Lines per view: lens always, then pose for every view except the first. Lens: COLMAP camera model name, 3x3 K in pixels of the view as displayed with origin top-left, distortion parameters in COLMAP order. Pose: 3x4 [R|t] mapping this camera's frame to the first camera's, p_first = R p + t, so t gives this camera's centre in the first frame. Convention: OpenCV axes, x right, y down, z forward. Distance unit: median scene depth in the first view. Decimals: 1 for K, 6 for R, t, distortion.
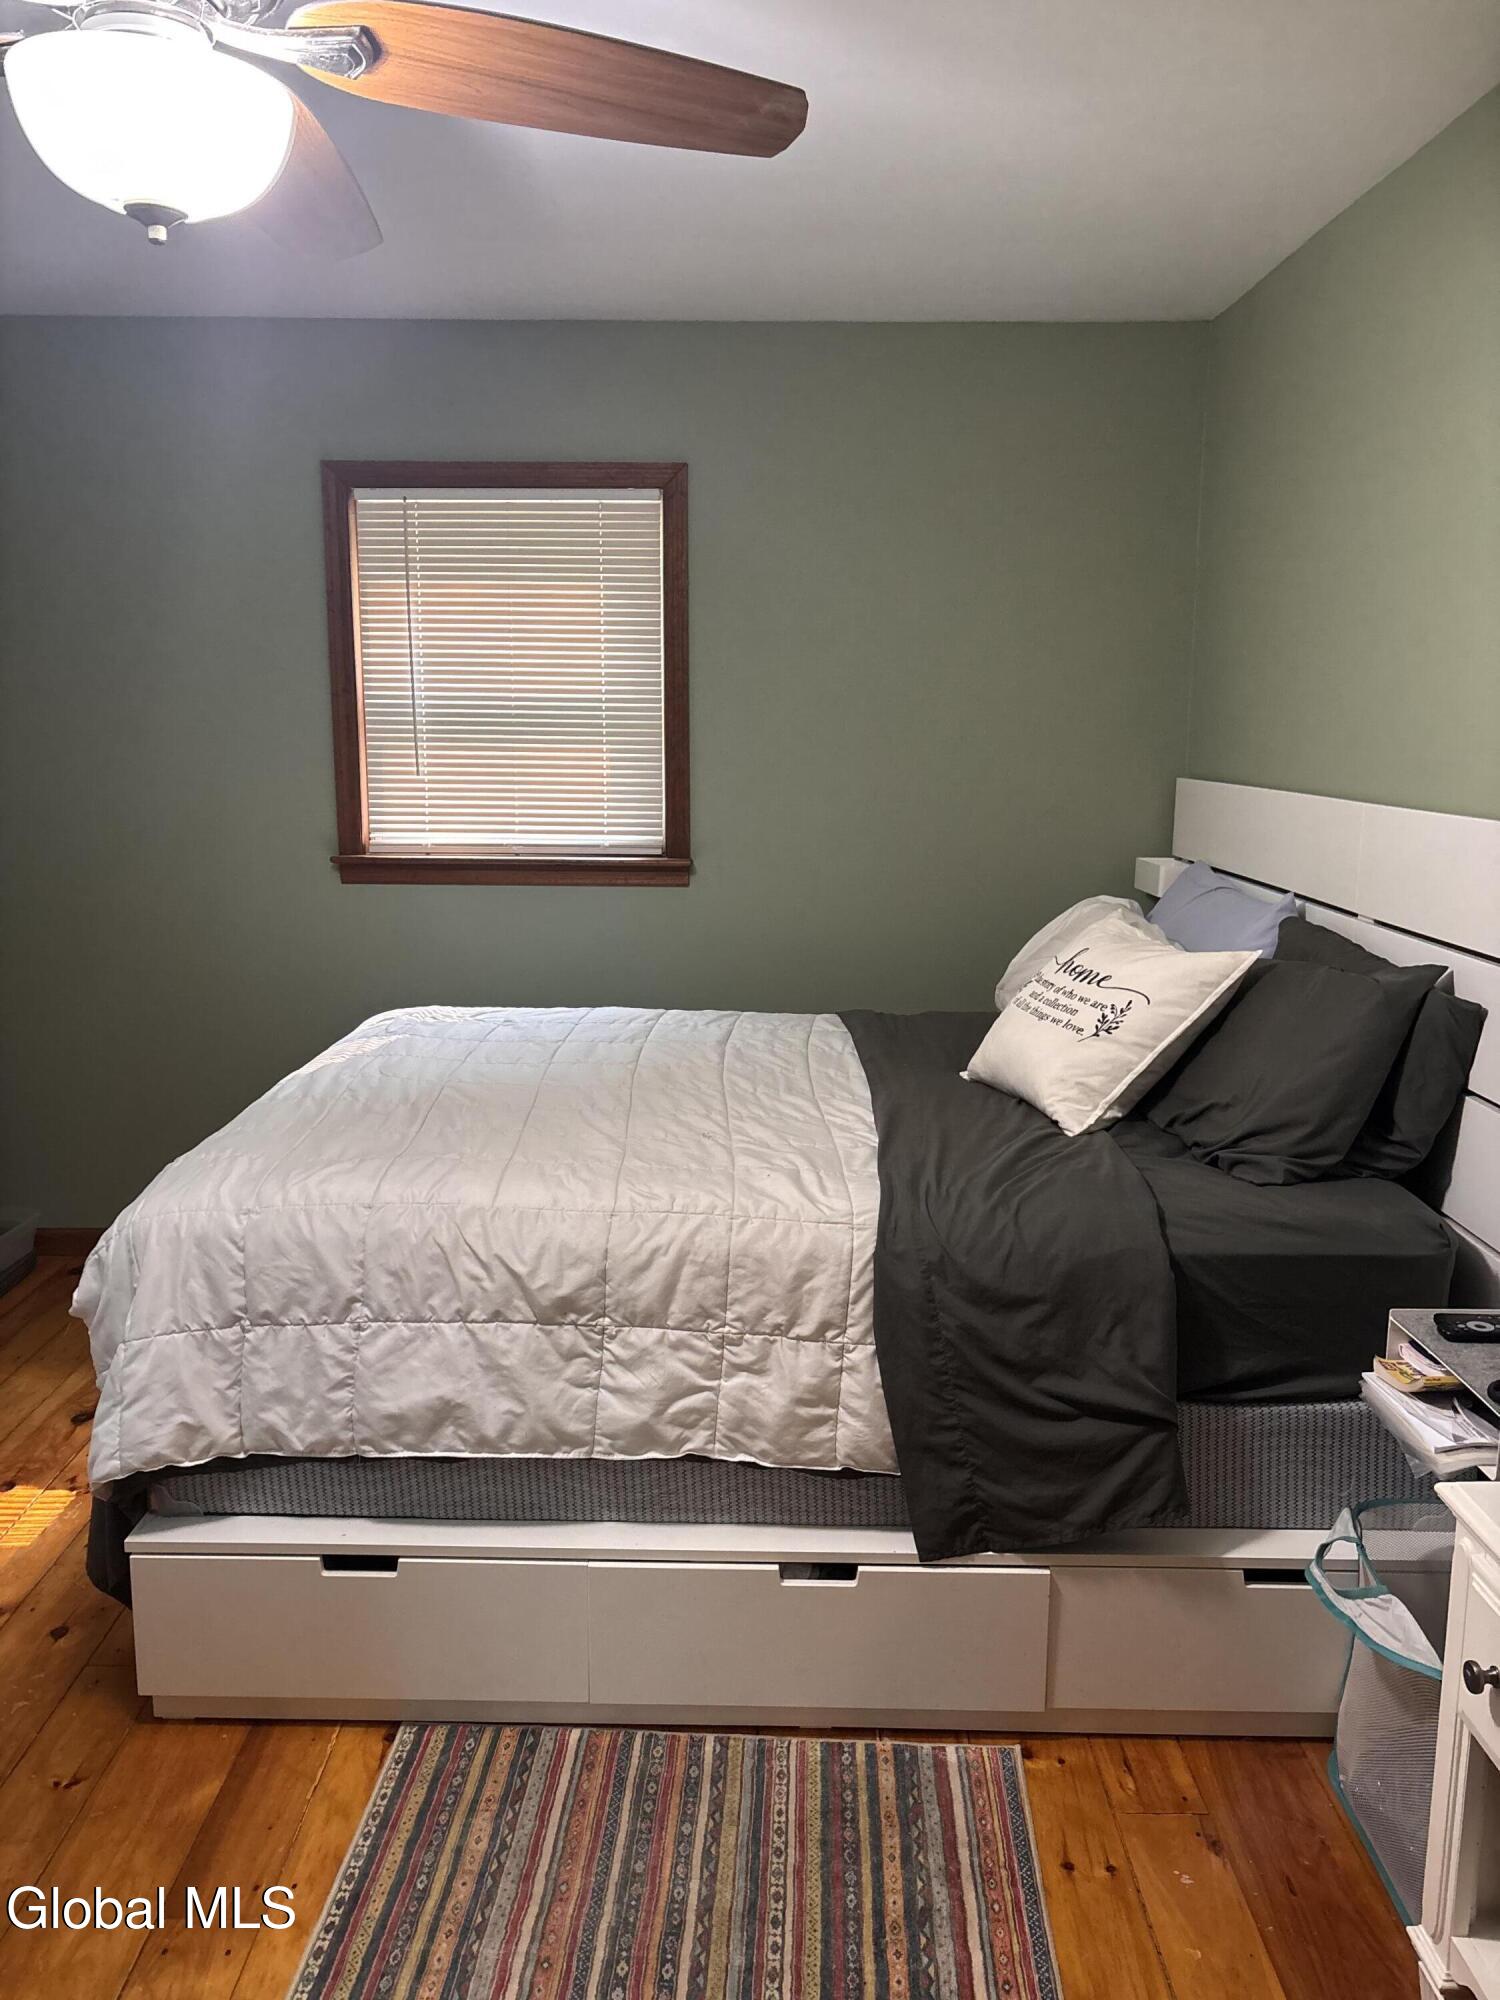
lens RADIAL K [[1499.7, 0, 749.3], [0, 1499.7, 1007.4], [0, 0, 1]] dist [0.009877, -0.030029]
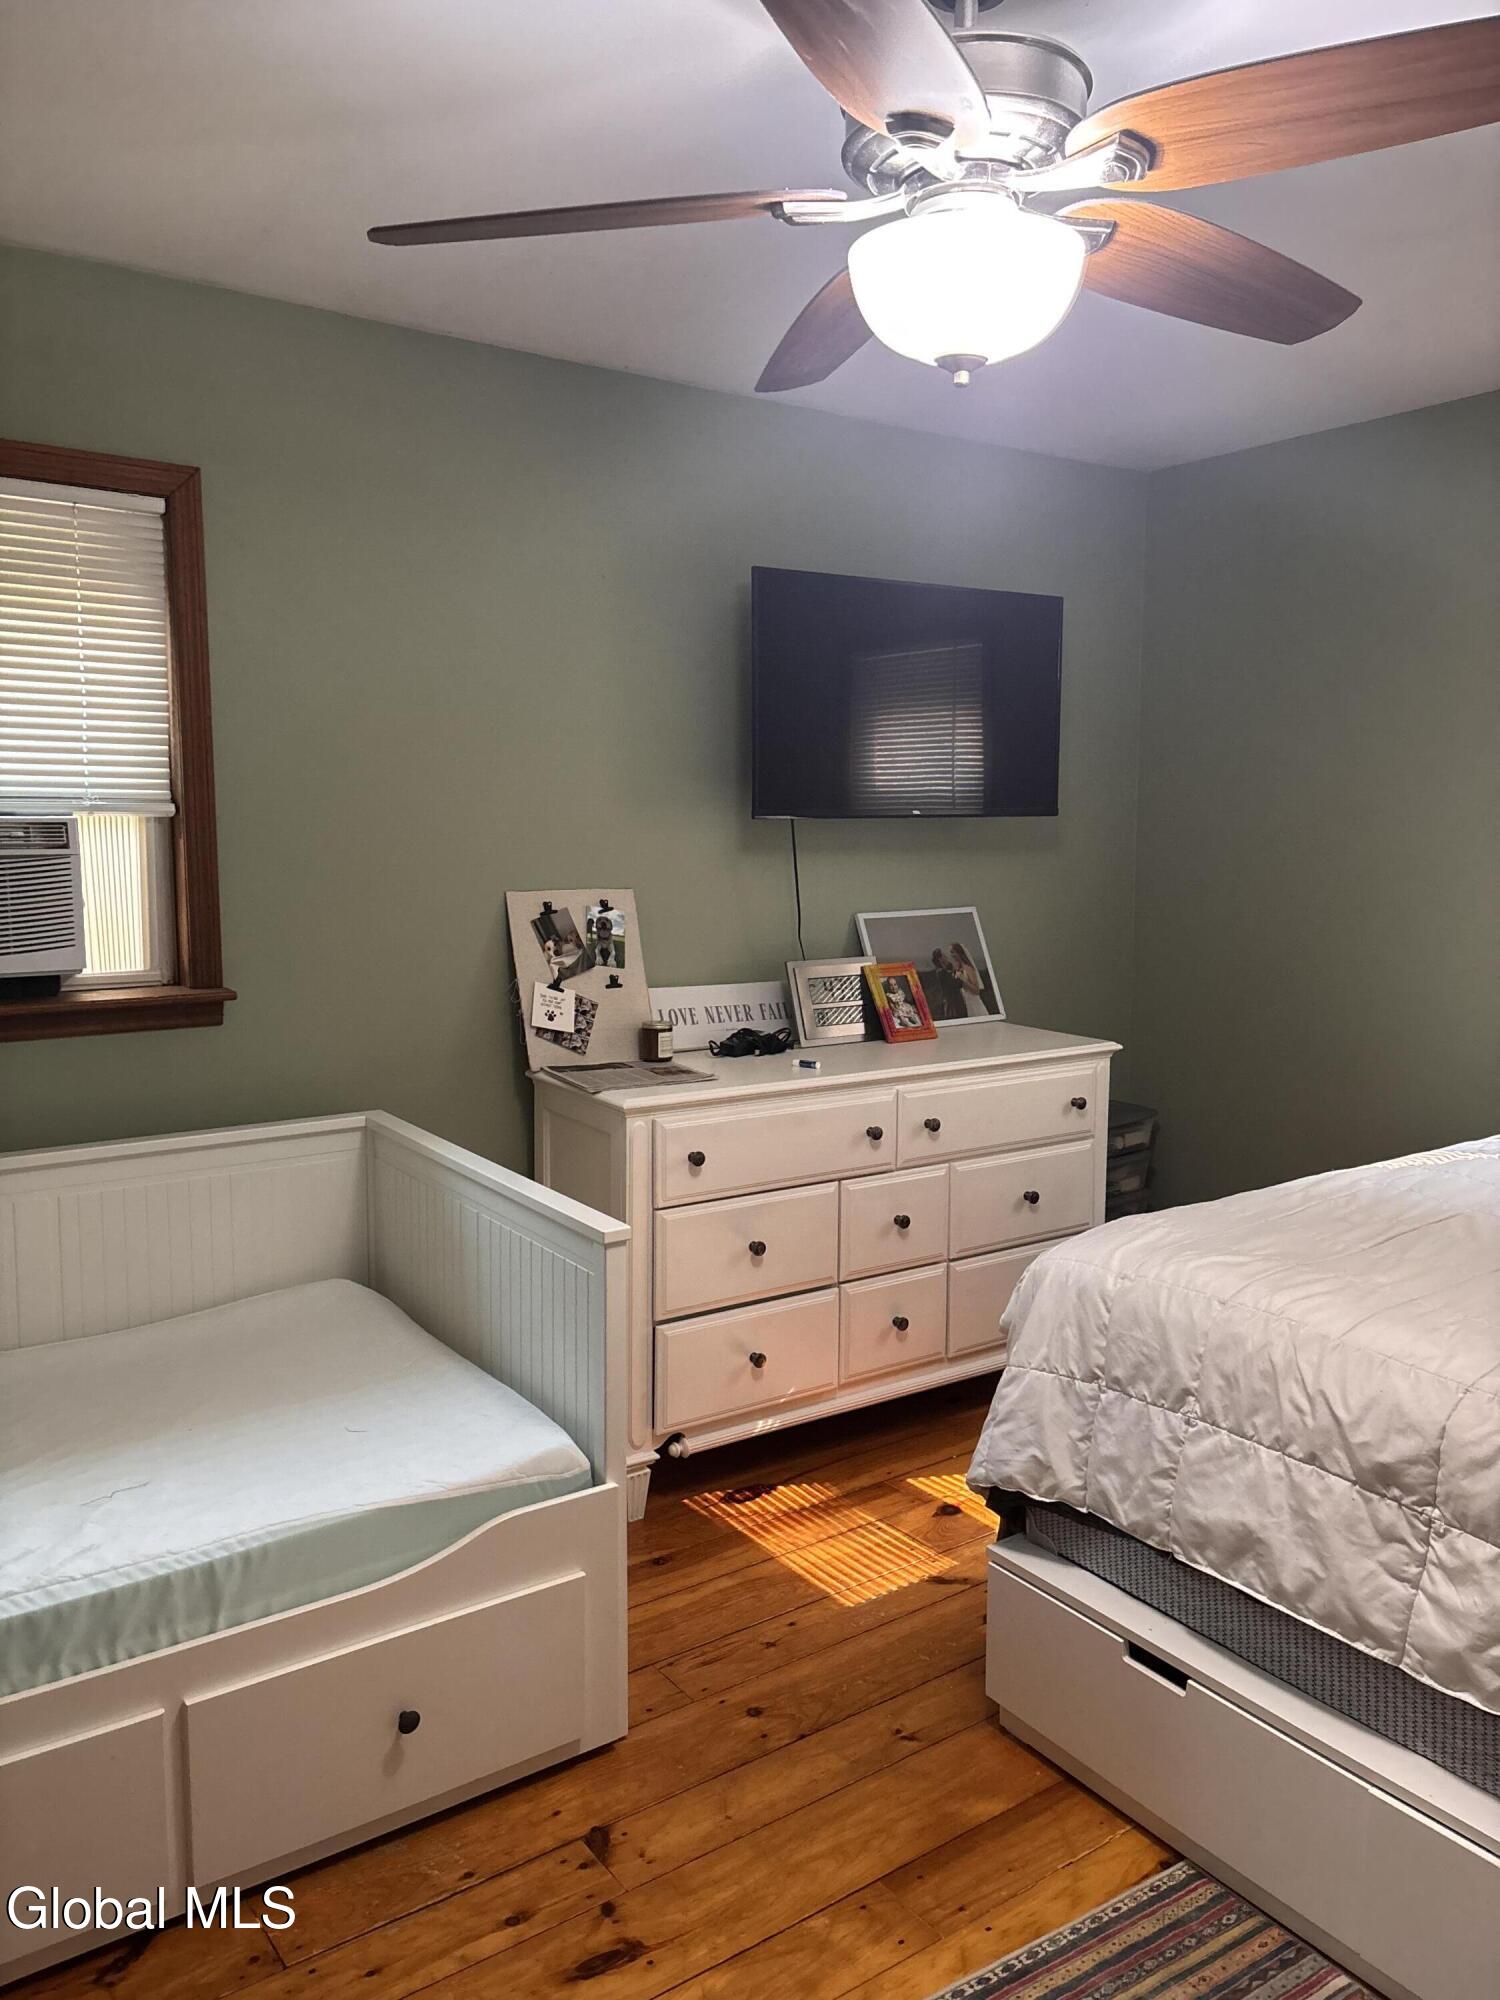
lens RADIAL K [[1499.7, 0, 747.6], [0, 1499.7, 992.2], [0, 0, 1]] dist [0.009877, -0.030029]
pose [[0.569500, 0.090103, -0.817038, 0.341952], [-0.151463, 0.988457, 0.003433, -0.020524], [0.807916, 0.121796, 0.576574, 0.180647]]
